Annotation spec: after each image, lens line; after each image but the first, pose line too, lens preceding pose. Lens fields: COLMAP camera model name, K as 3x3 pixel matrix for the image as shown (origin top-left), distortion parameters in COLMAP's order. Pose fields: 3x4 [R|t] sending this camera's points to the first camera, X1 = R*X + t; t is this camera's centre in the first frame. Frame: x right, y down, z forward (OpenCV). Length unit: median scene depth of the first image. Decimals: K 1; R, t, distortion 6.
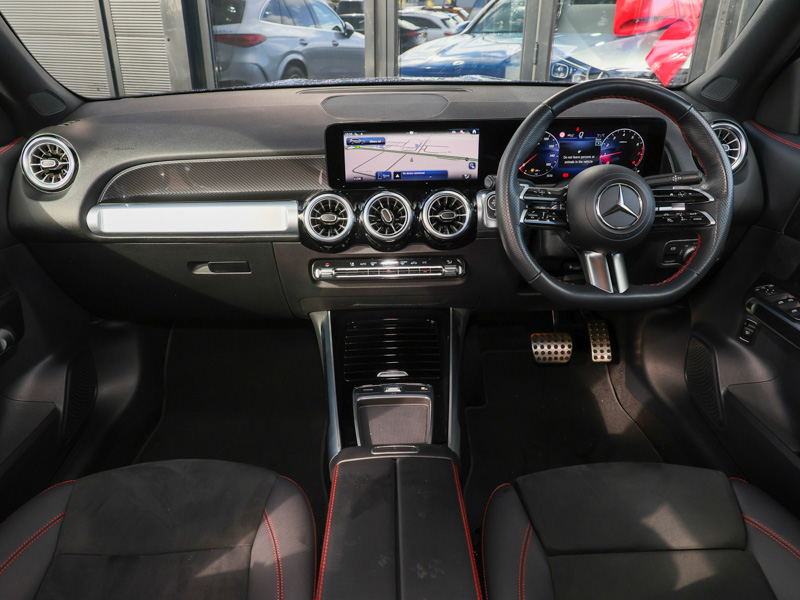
lens RADIAL K [[608.2, 0, 400.0], [0, 608.2, 300.0], [0, 0, 1]] dist [0.005467, 0.000158]
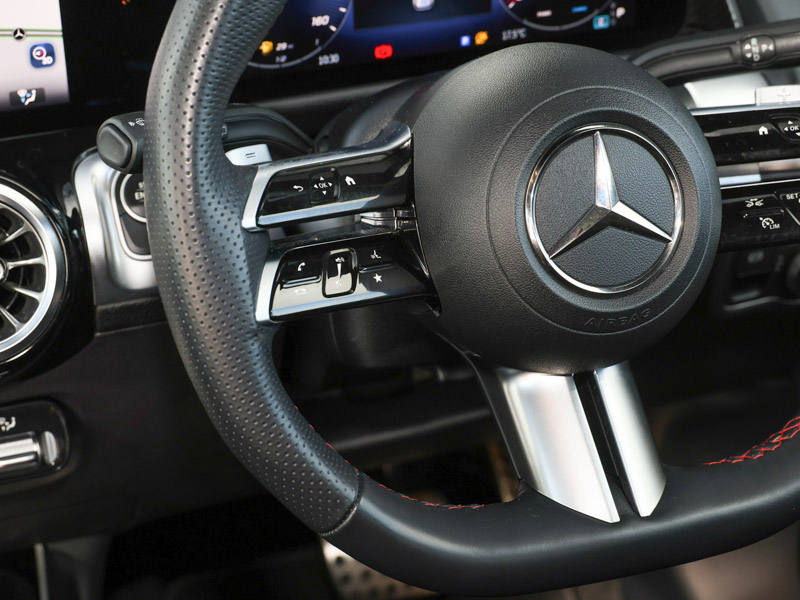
lens RADIAL K [[1754.5, 0, 400.0], [0, 1754.5, 300.0], [0, 0, 1]] dist [-0.013422, -0.070065]
pose [[0.951710, -0.140717, 0.272848, 0.045745], [0.126383, 0.989543, 0.069509, -0.153834], [-0.279776, -0.031669, 0.959543, 0.233017]]
